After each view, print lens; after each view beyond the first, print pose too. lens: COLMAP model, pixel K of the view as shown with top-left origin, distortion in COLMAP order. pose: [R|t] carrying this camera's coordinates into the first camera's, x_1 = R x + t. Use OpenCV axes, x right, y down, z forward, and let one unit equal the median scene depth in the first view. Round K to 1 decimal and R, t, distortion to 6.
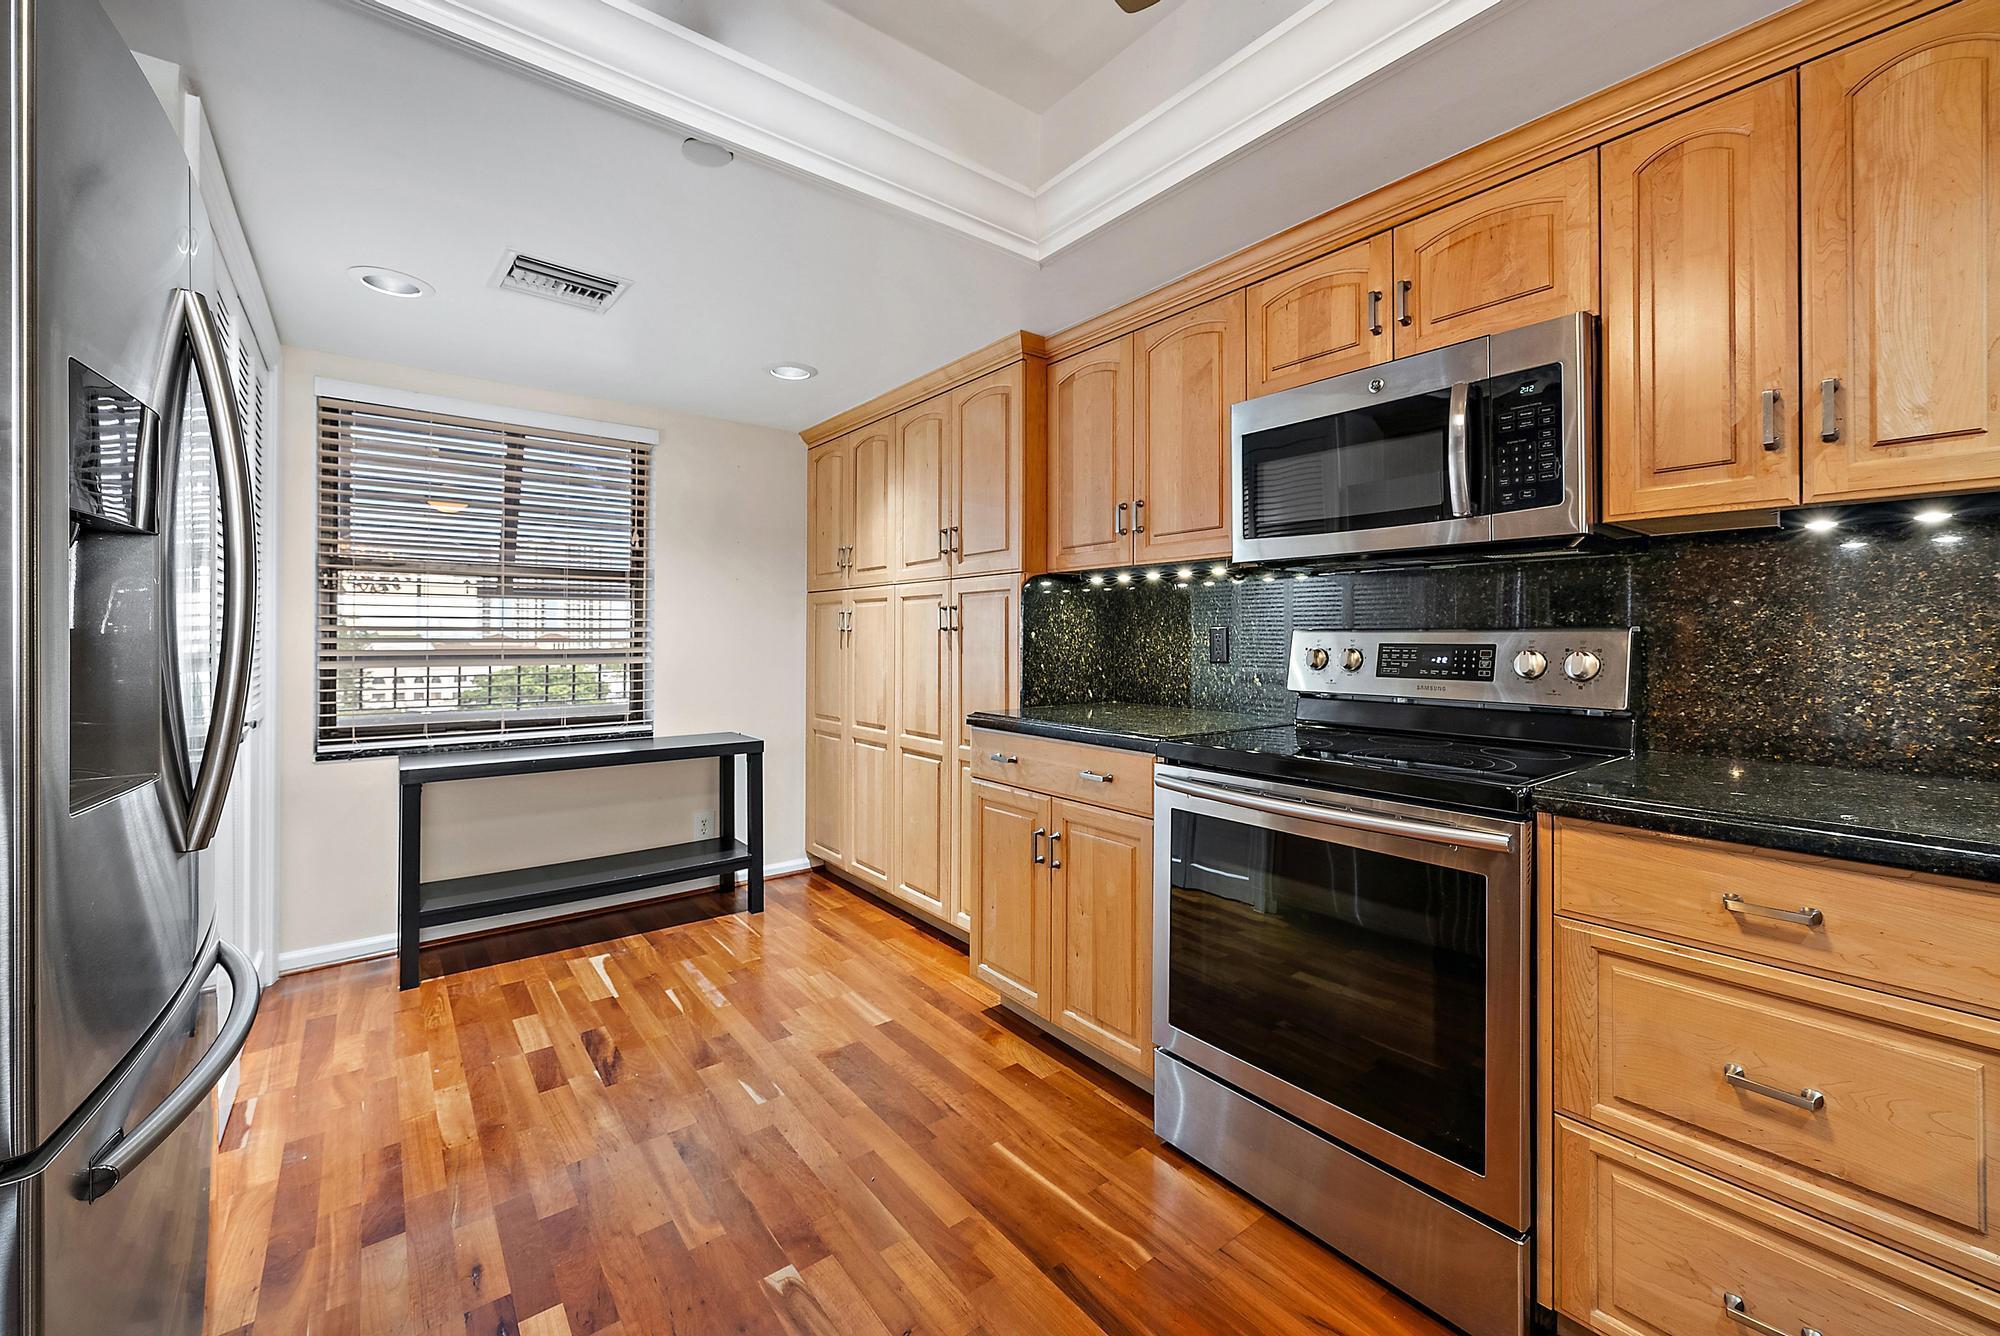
lens RADIAL K [[812.4, 0, 1001.0], [0, 812.4, 625.1], [0, 0, 1]] dist [-0.001032, -0.000259]
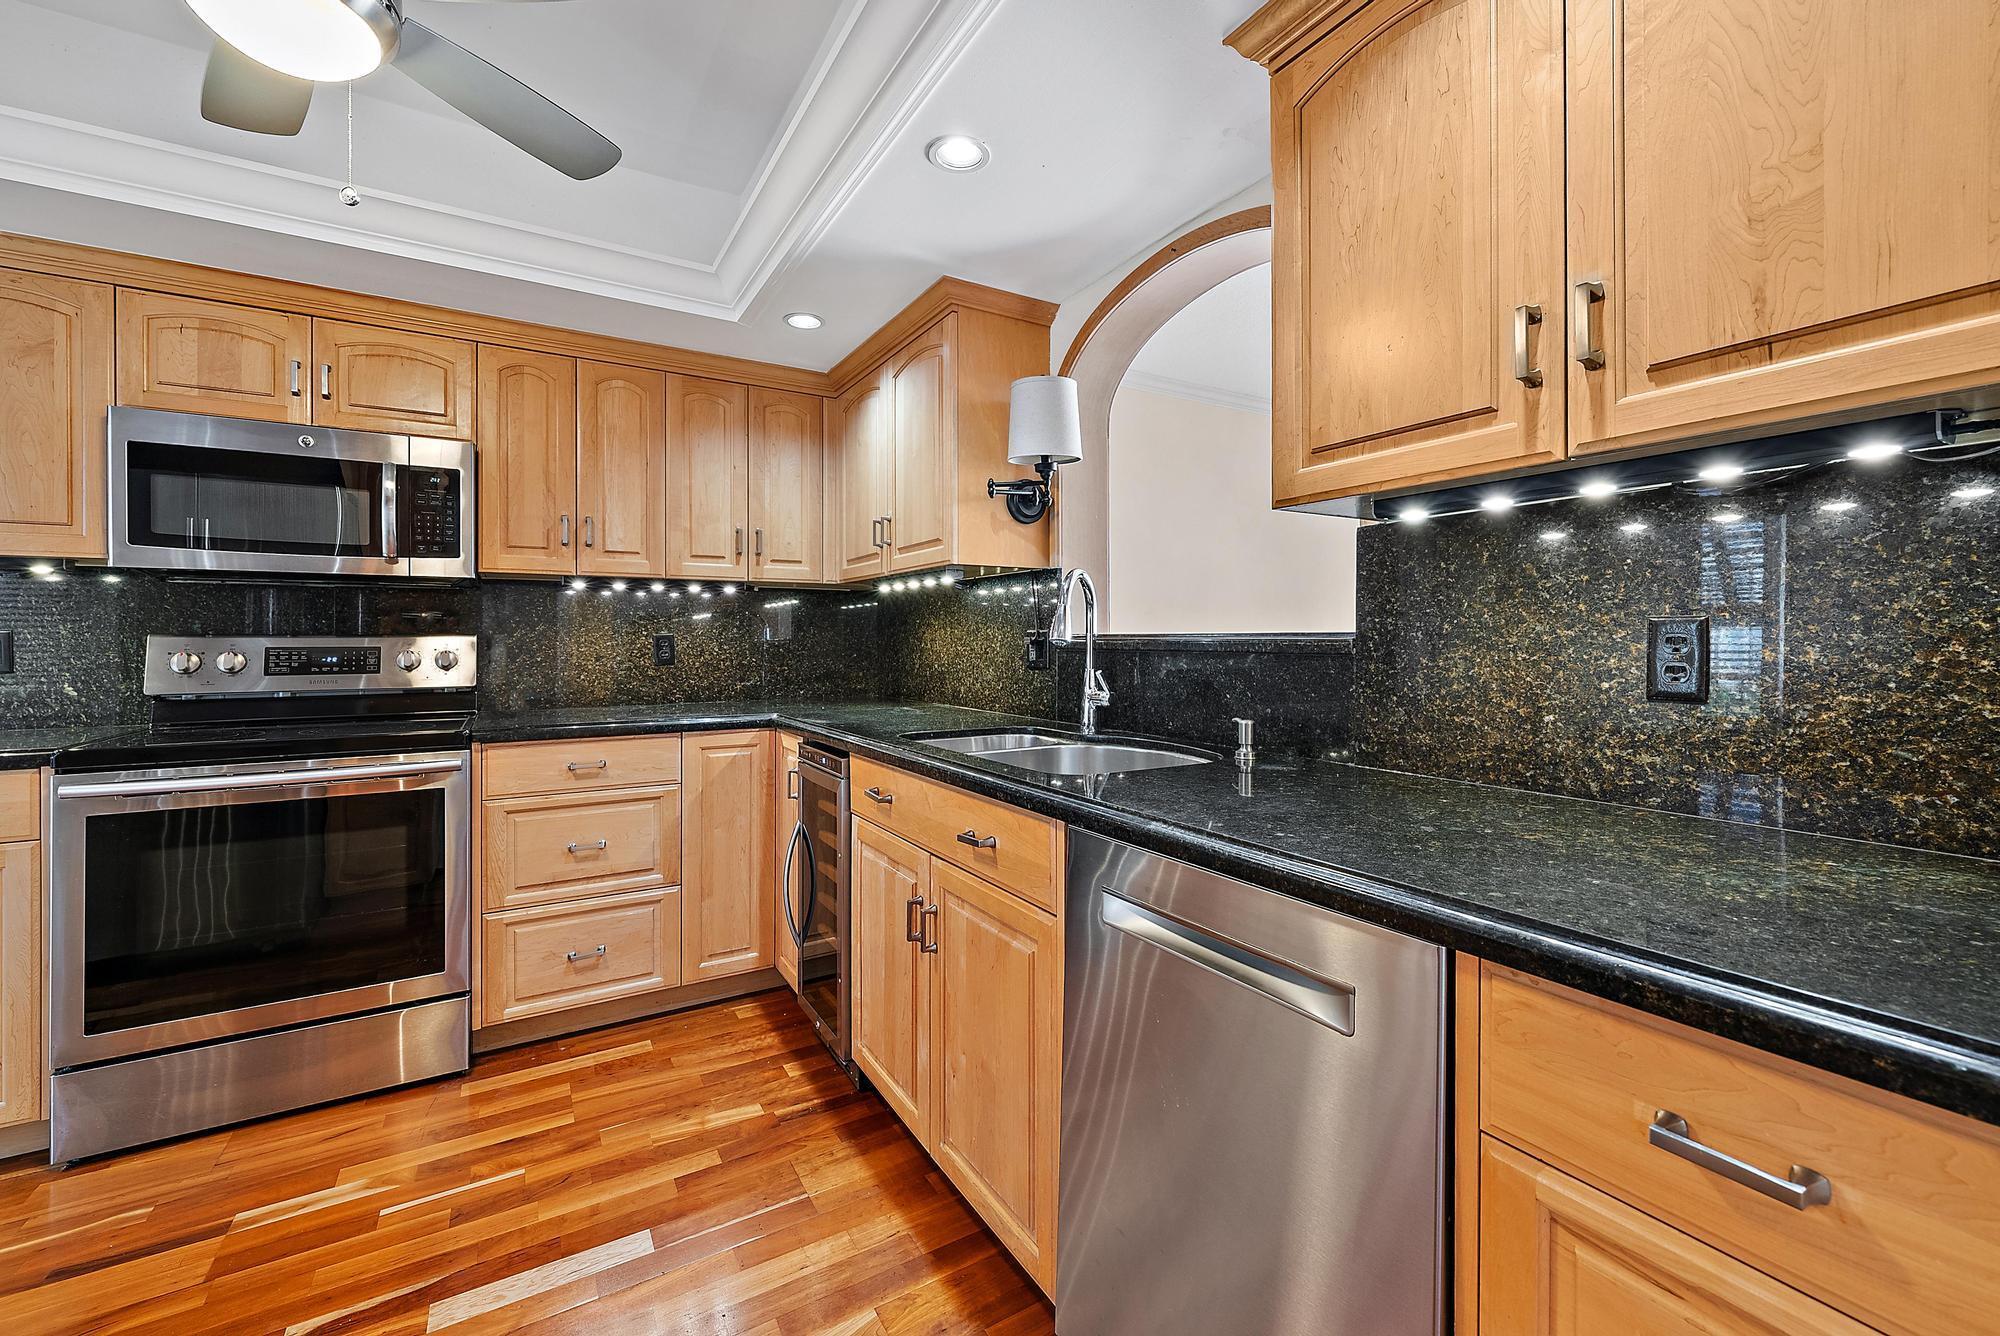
lens RADIAL K [[808.8, 0, 1001.2], [0, 808.8, 663.3], [0, 0, 1]] dist [-0.000935, 0.000058]
pose [[0.139740, -0.027908, 0.989795, -0.759564], [-0.009726, 0.999516, 0.029555, 0.001732], [-0.990141, -0.013757, 0.139401, -0.292804]]
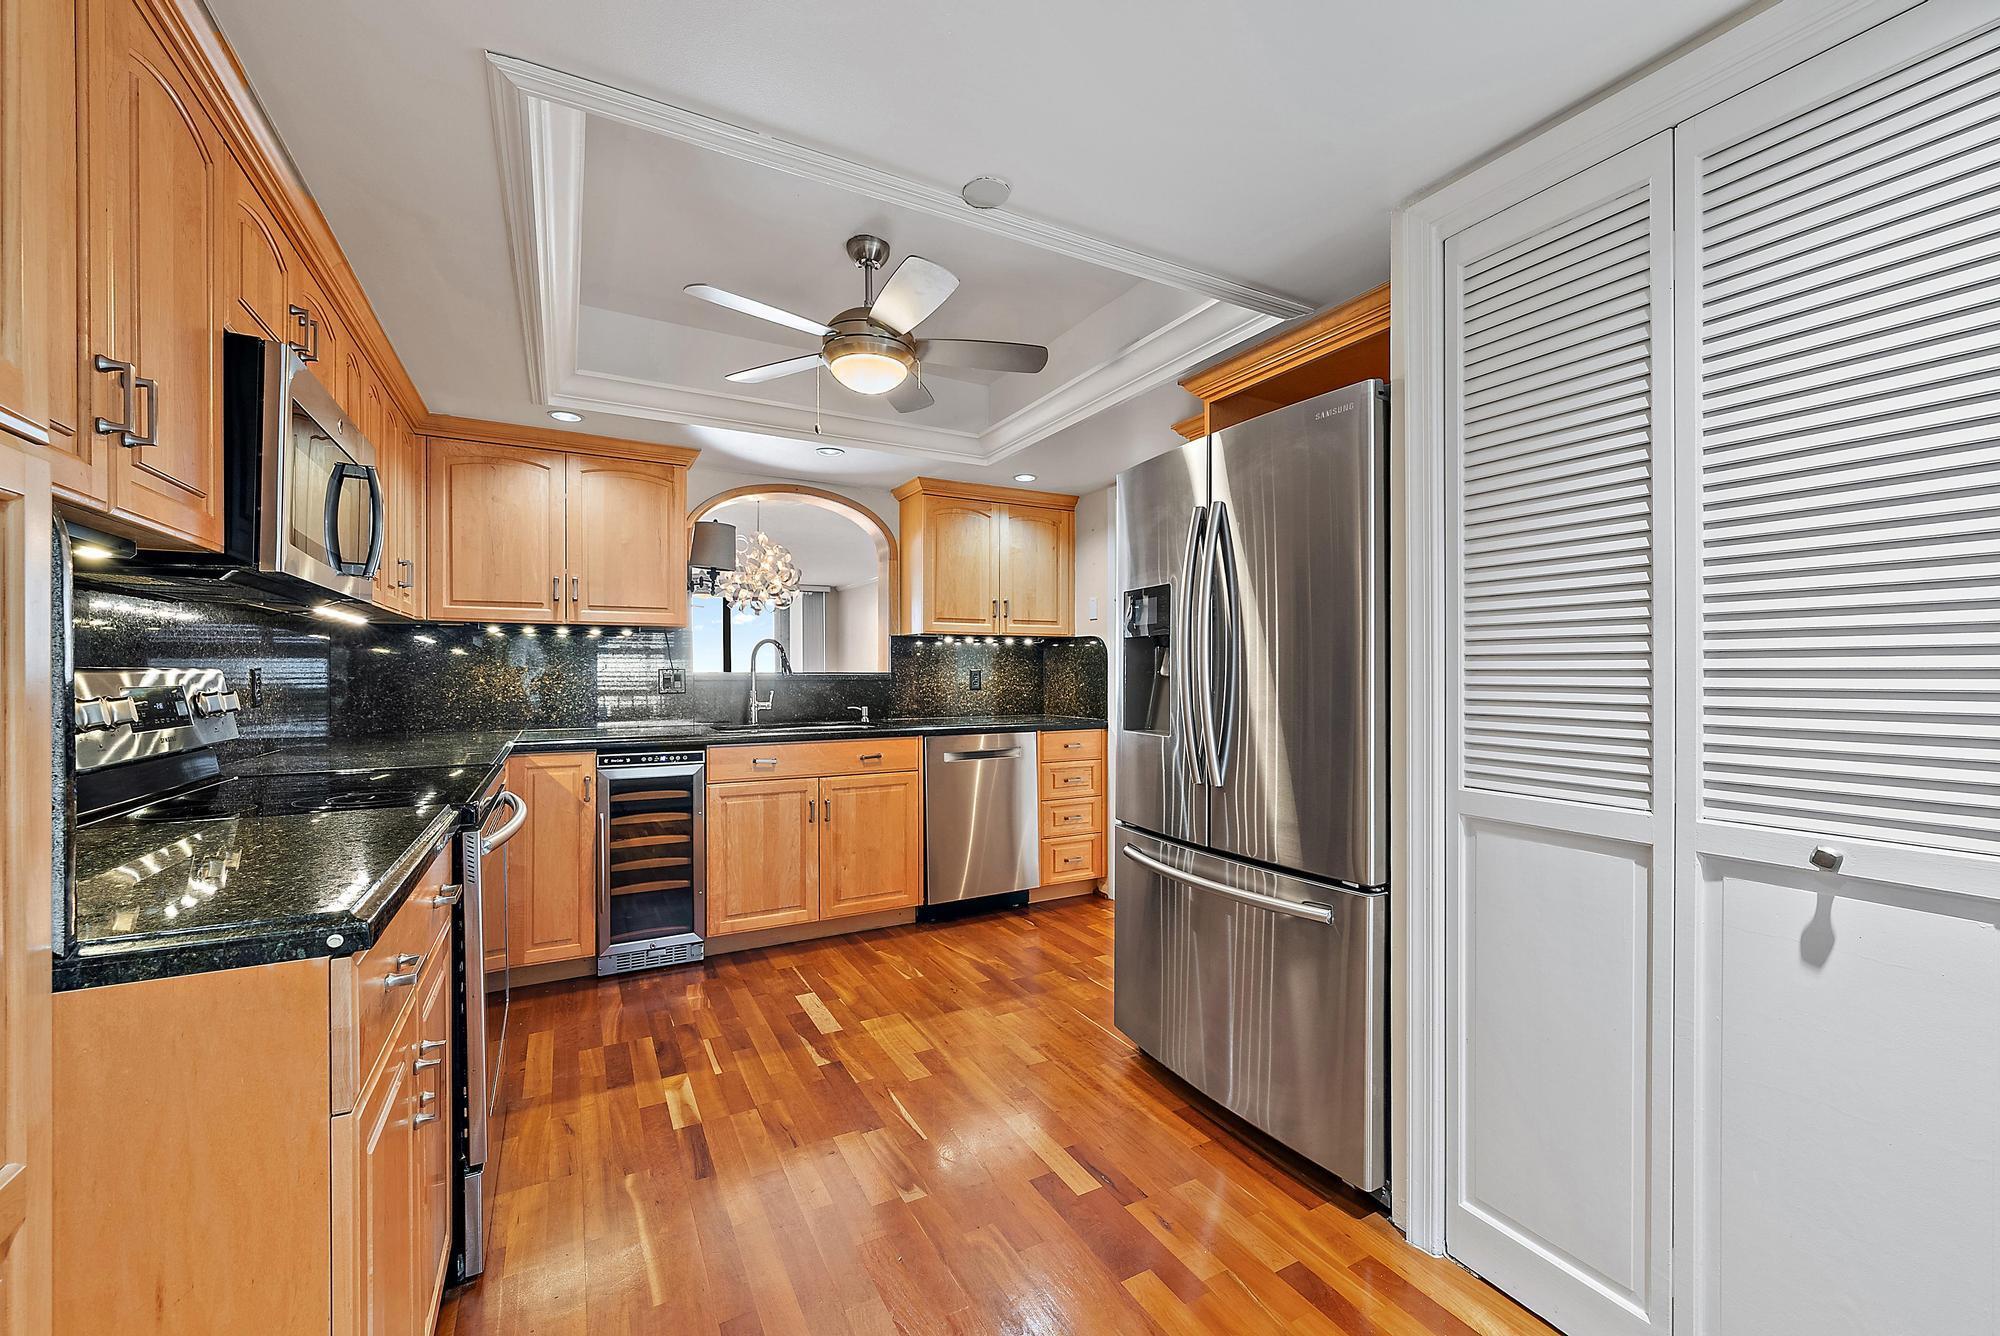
lens RADIAL K [[808.8, 0, 1001.2], [0, 808.8, 663.3], [0, 0, 1]] dist [-0.000935, 0.000058]
pose [[-0.980077, -0.002269, 0.198603, -0.657931], [-0.006050, 0.999812, -0.018436, 0.014585], [-0.198524, -0.019271, -0.979907, 2.245203]]
